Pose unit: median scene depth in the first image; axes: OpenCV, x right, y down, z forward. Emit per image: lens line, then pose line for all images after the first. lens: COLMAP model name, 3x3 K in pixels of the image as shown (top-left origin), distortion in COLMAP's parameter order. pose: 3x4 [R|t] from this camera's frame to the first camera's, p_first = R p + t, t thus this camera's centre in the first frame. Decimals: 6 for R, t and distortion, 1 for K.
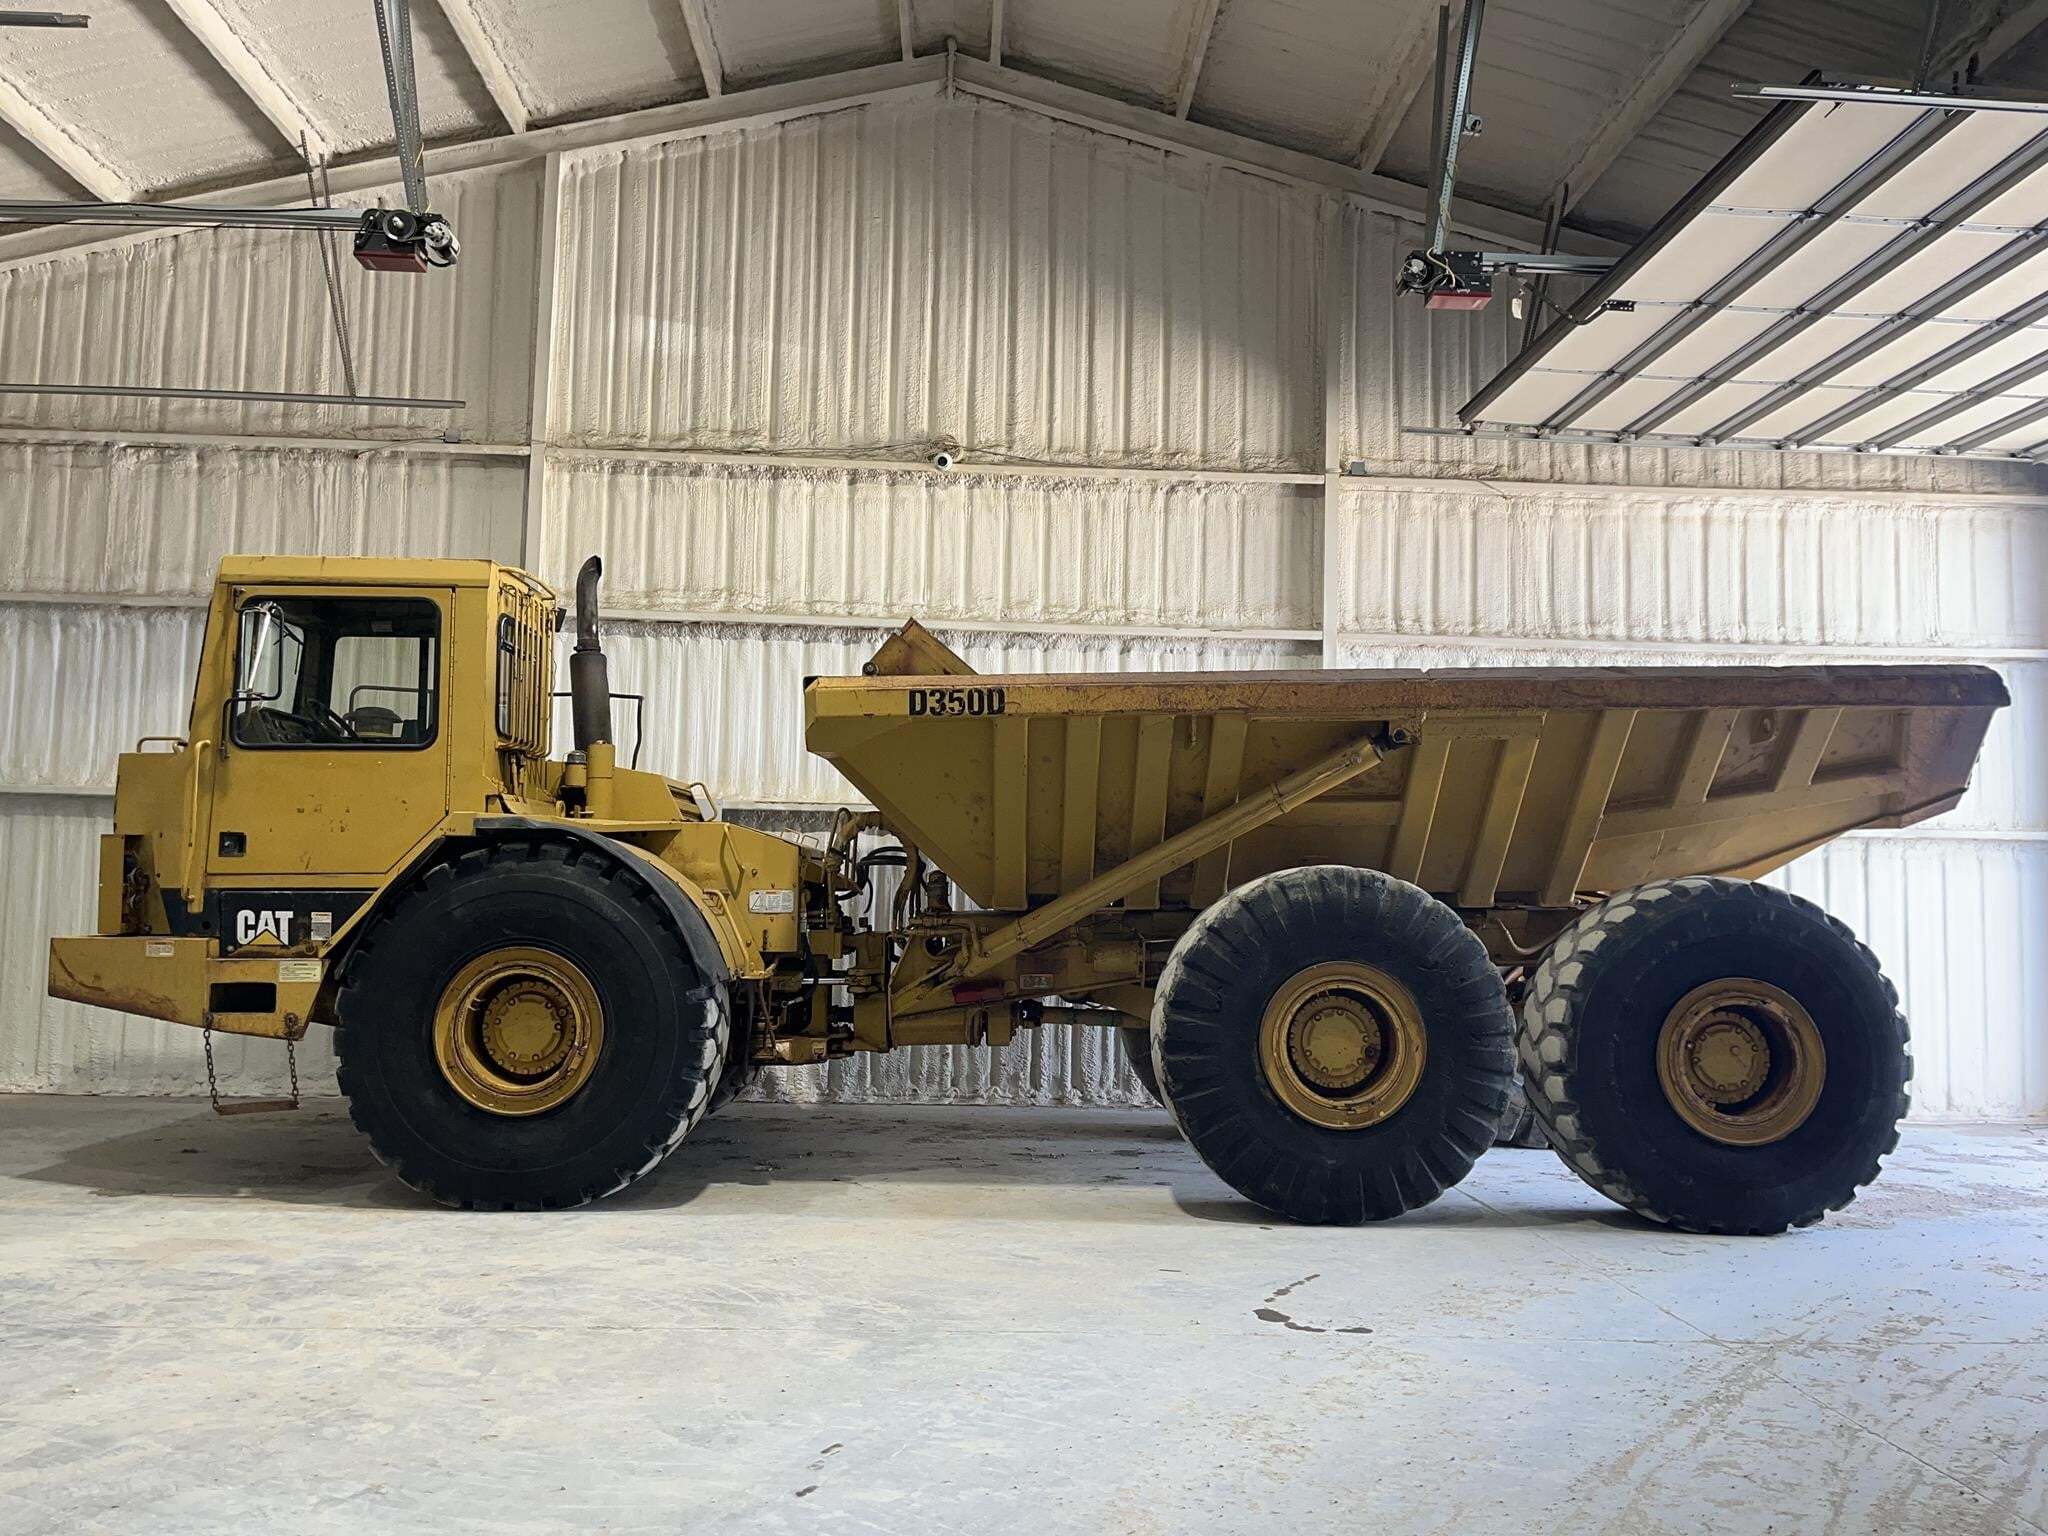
lens RADIAL K [[1606.1, 0, 1029.3], [0, 1606.1, 769.2], [0, 0, 1]] dist [0.053960, -0.072609]
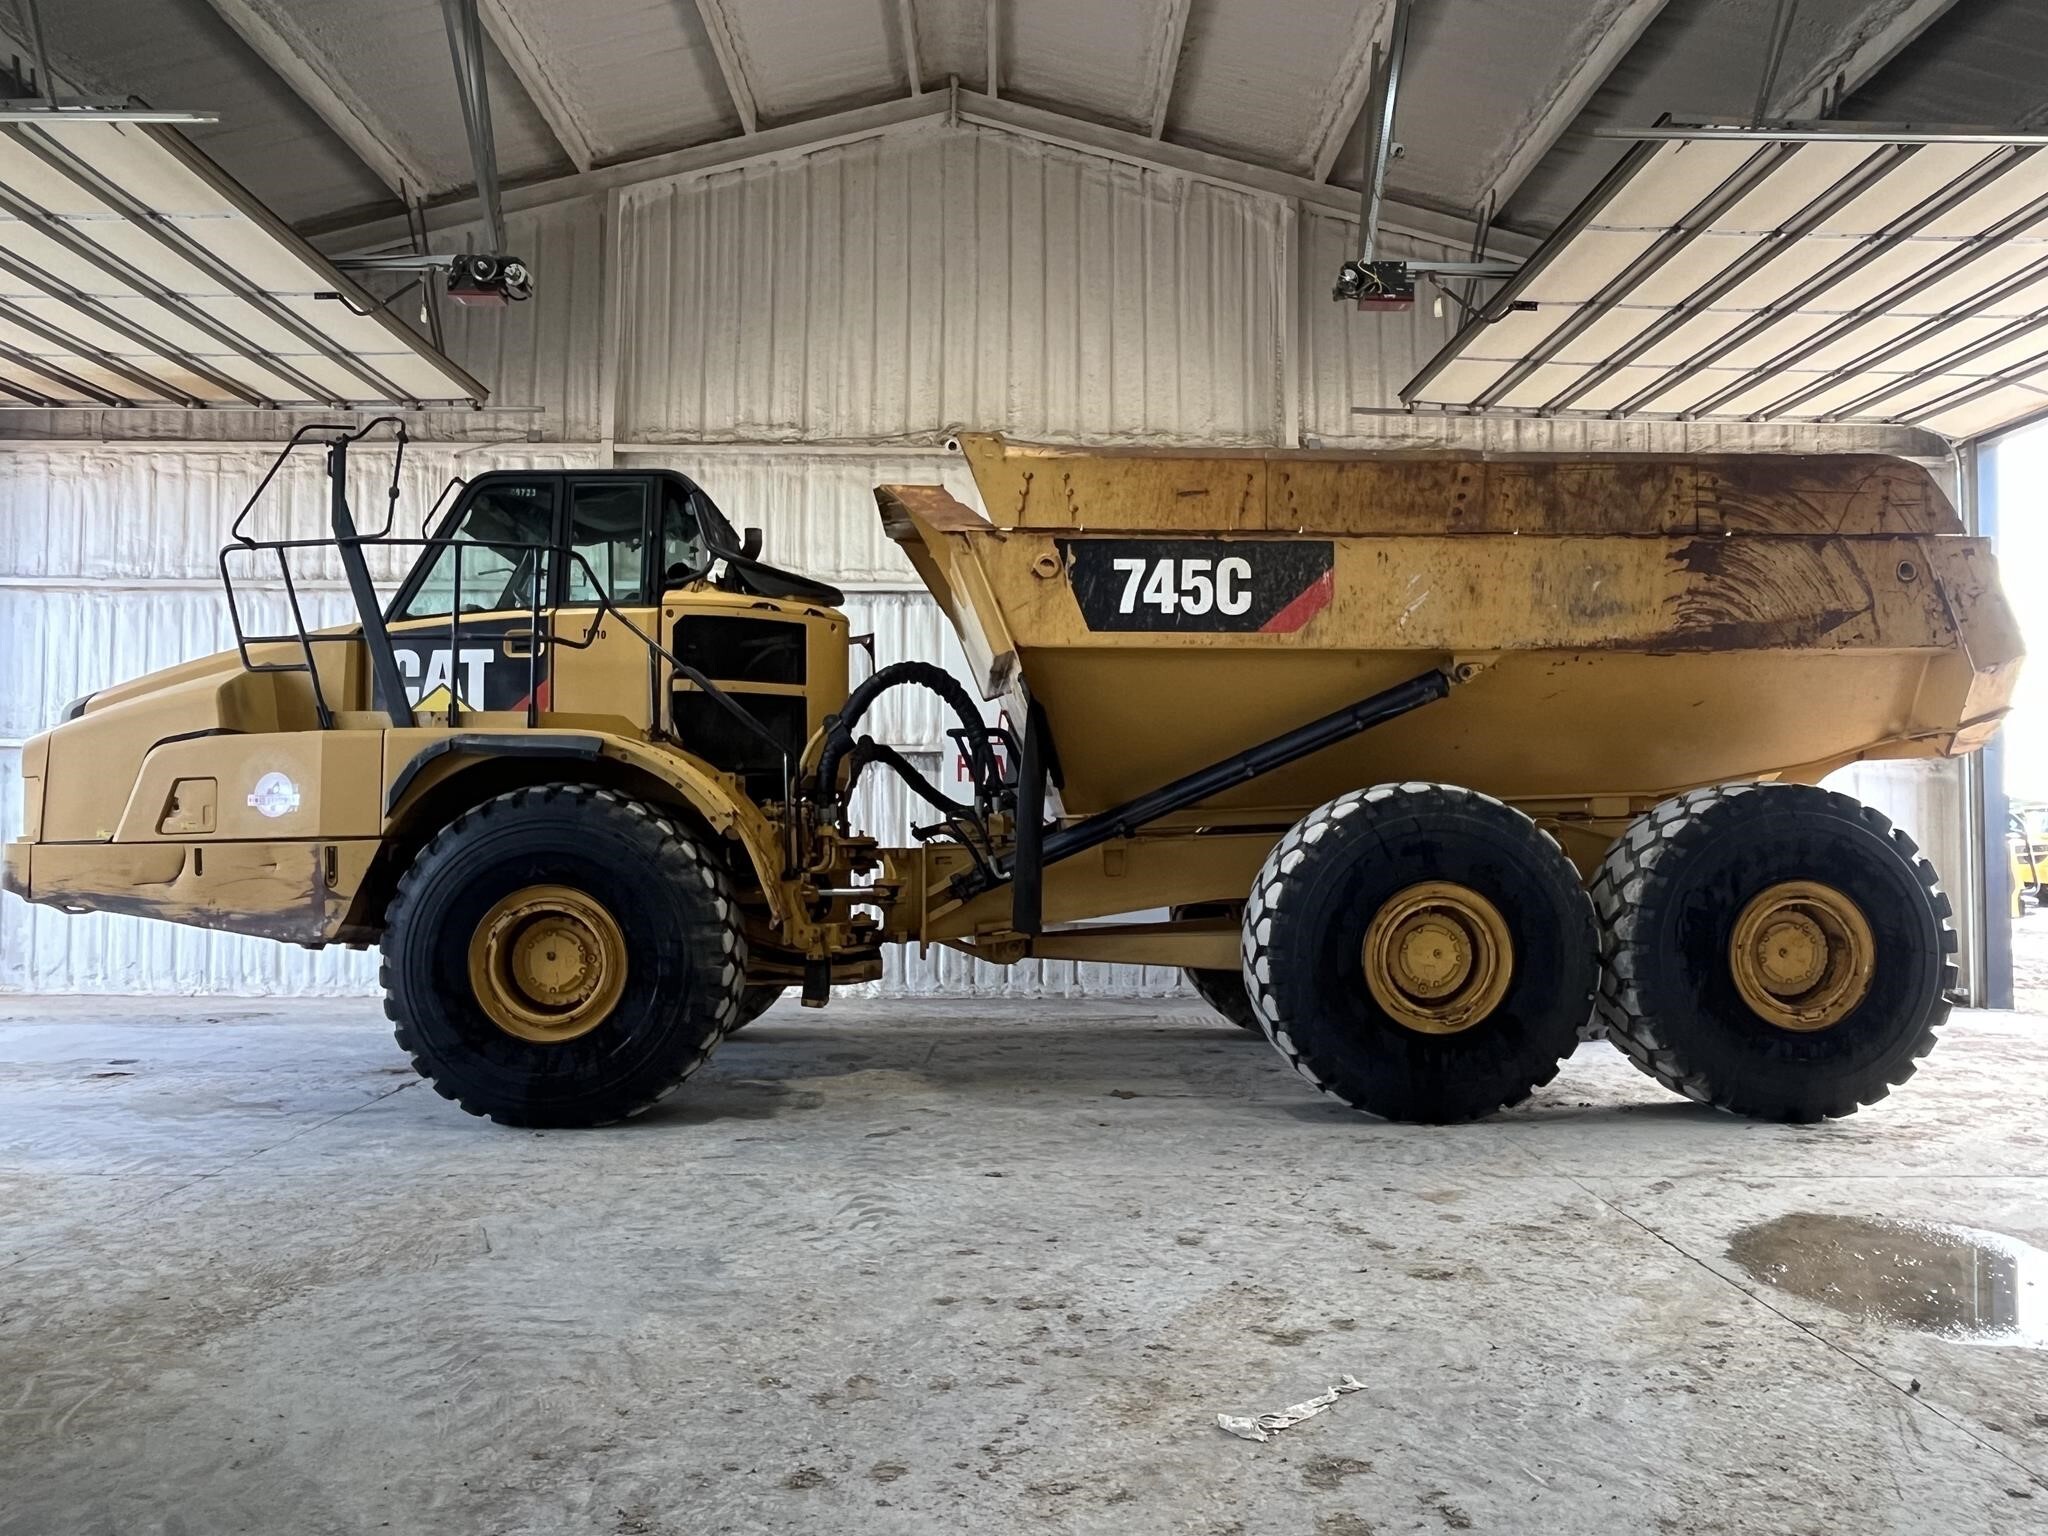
lens RADIAL K [[1448.0, 0, 1017.2], [0, 1448.0, 769.4], [0, 0, 1]] dist [-0.023775, 0.024537]
pose [[0.999341, -0.016925, -0.032108, 0.021714], [0.018460, 0.998671, 0.048128, -0.008599], [0.031251, -0.048689, 0.998325, -0.043825]]
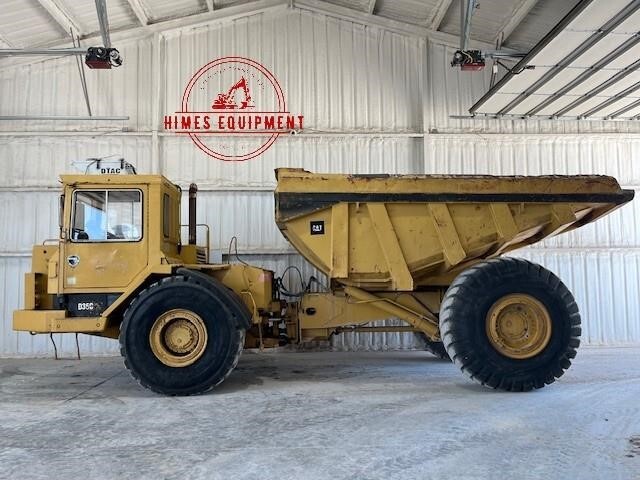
lens RADIAL K [[501.9, 0, 320.5], [0, 501.9, 239.5], [0, 0, 1]] dist [0.053960, -0.072609]
pose [[0.999448, -0.033202, 0.001317, -0.011678], [0.033196, 0.999440, 0.004226, 0.000208], [-0.001457, -0.004180, 0.999990, 0.081501]]
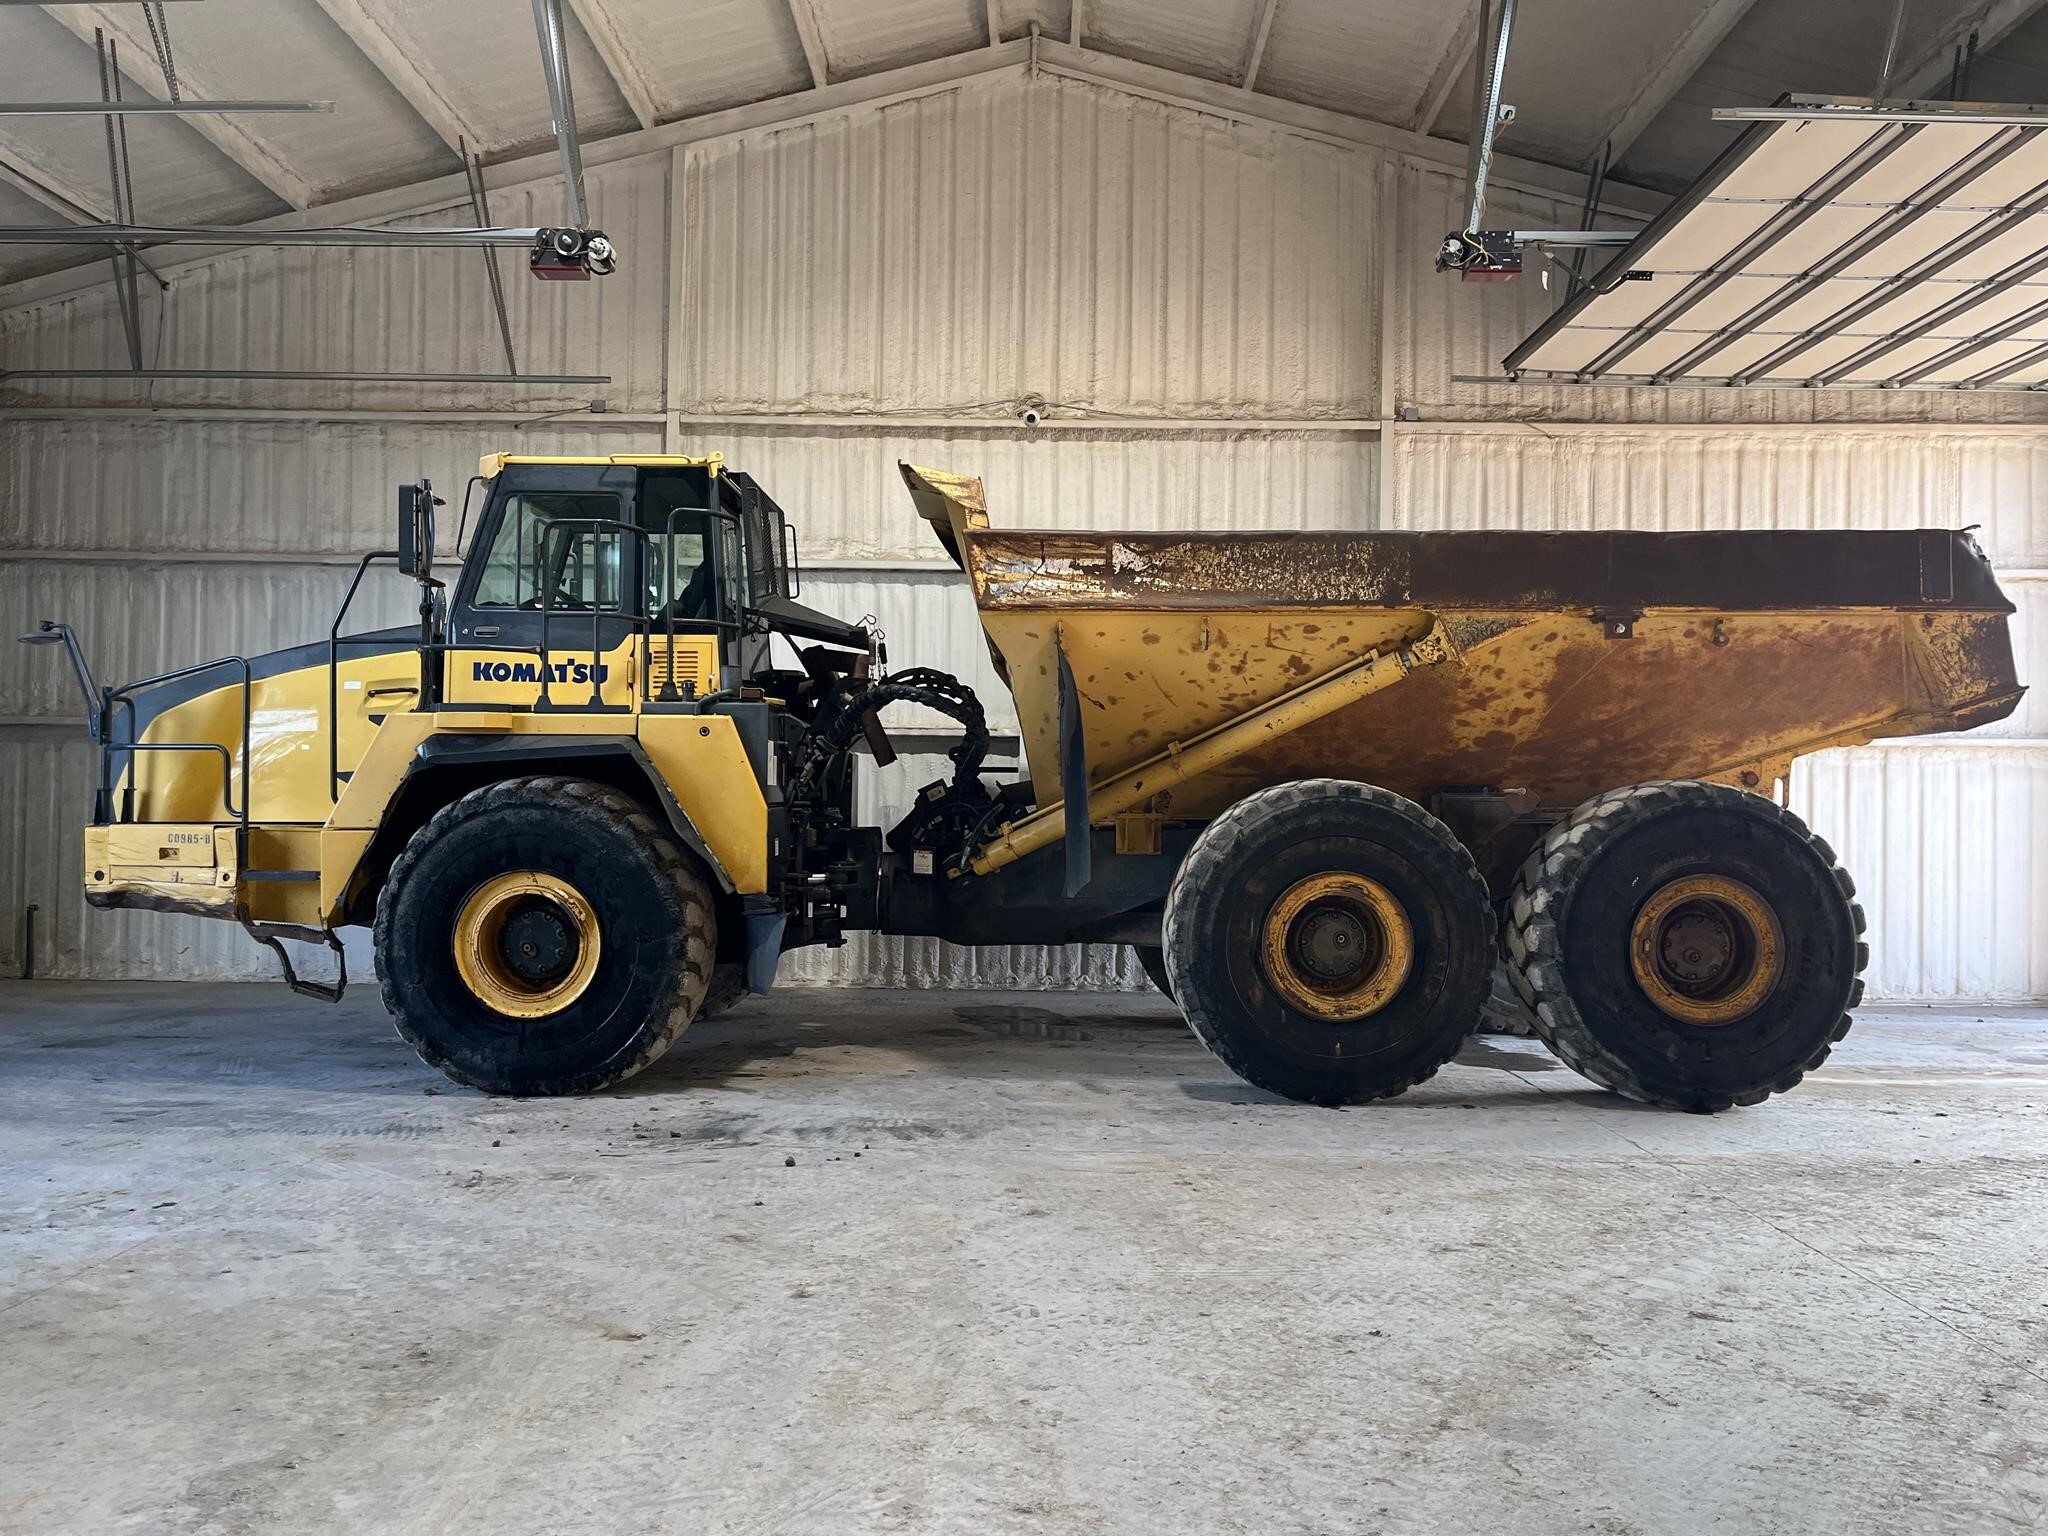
lens RADIAL K [[1606.1, 0, 1011.9], [0, 1606.1, 776.8], [0, 0, 1]] dist [0.053960, -0.072609]
pose [[0.997924, -0.010162, -0.063590, 0.001058], [0.014178, 0.997911, 0.063022, -0.014284], [0.062817, -0.063793, 0.995984, -0.120437]]
